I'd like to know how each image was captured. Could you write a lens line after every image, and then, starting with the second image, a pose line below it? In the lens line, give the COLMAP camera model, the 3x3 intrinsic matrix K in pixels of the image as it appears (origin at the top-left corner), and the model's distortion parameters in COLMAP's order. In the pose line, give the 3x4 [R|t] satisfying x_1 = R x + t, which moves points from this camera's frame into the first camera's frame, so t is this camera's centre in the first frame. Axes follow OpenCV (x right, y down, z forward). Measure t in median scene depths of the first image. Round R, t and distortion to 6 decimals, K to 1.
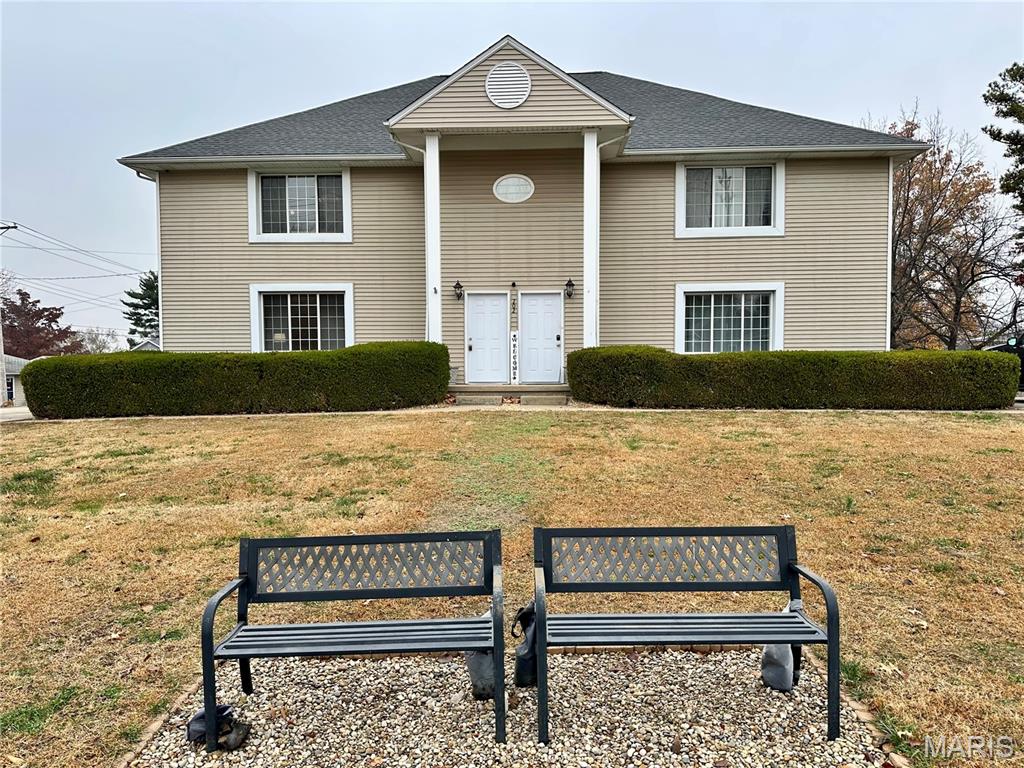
lens RADIAL K [[709.4, 0, 512.8], [0, 709.4, 392.3], [0, 0, 1]] dist [0.117864, -0.153752]
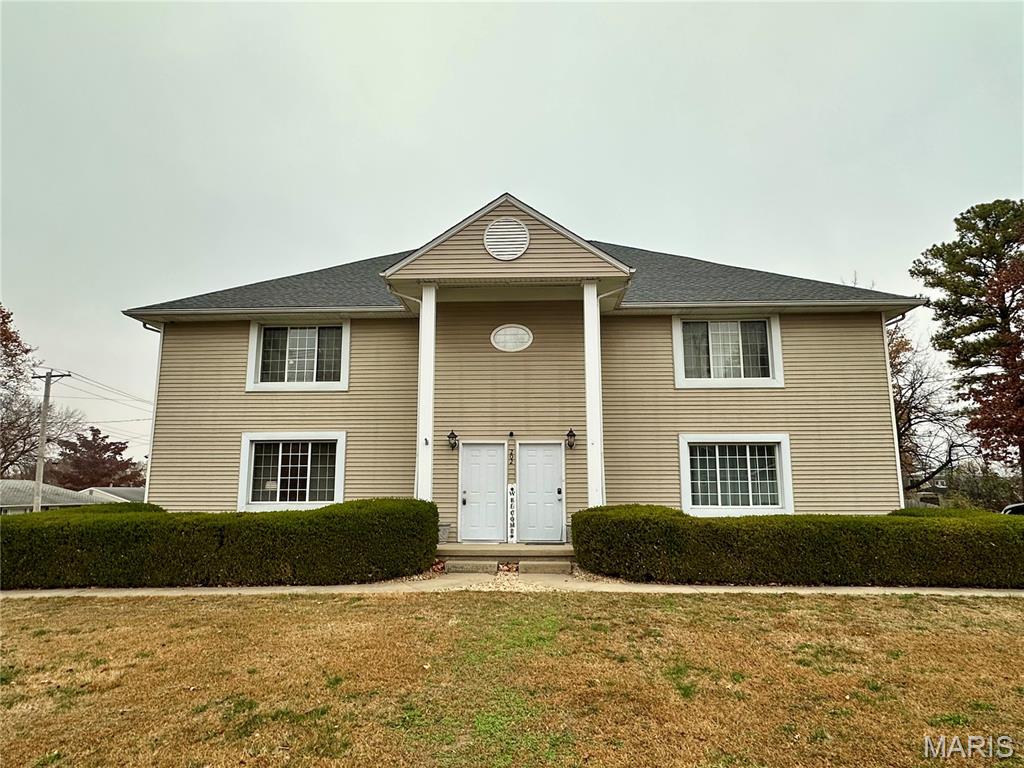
lens RADIAL K [[599.3, 0, 512.0], [0, 599.3, 384.0], [0, 0, 1]] dist [-0.002022, -0.000140]
pose [[0.999988, 0.004715, 0.001463, 0.000541], [-0.004298, 0.977320, -0.211724, -0.045569], [-0.002428, 0.211715, 0.977328, 0.195263]]
